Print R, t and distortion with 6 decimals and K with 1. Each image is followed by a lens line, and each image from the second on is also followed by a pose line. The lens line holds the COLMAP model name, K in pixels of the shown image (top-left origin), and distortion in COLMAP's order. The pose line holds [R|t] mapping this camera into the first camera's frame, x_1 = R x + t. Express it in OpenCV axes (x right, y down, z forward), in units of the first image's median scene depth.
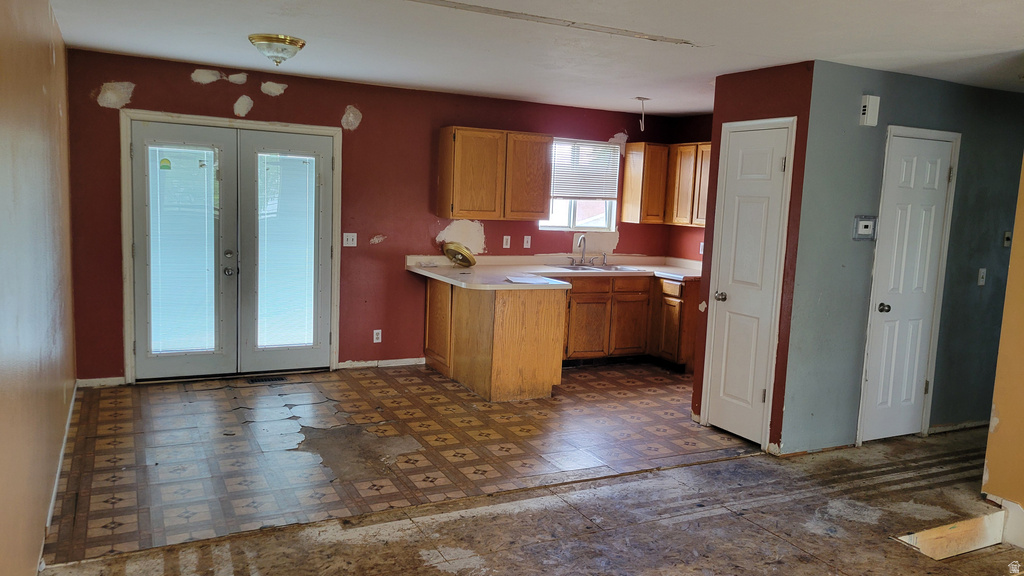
lens RADIAL K [[762.7, 0, 512.0], [0, 762.7, 288.0], [0, 0, 1]] dist [0.048235, -0.004169]
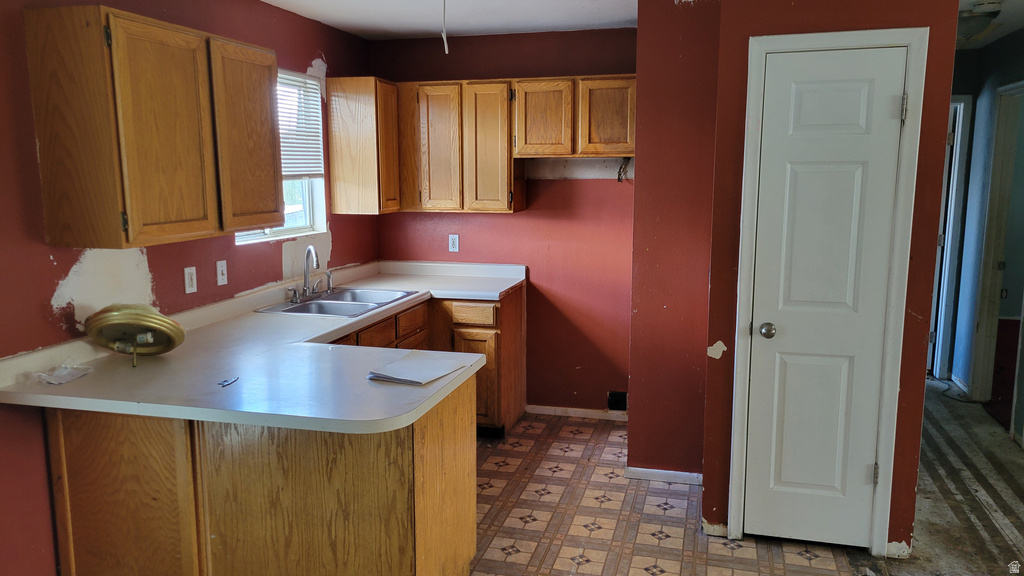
lens RADIAL K [[762.7, 0, 512.0], [0, 762.7, 288.0], [0, 0, 1]] dist [0.048235, -0.004169]
pose [[0.669297, -0.159765, 0.725615, -0.225992], [0.122807, 0.986963, 0.104034, -0.083509], [-0.732776, 0.019481, 0.680191, 0.557682]]
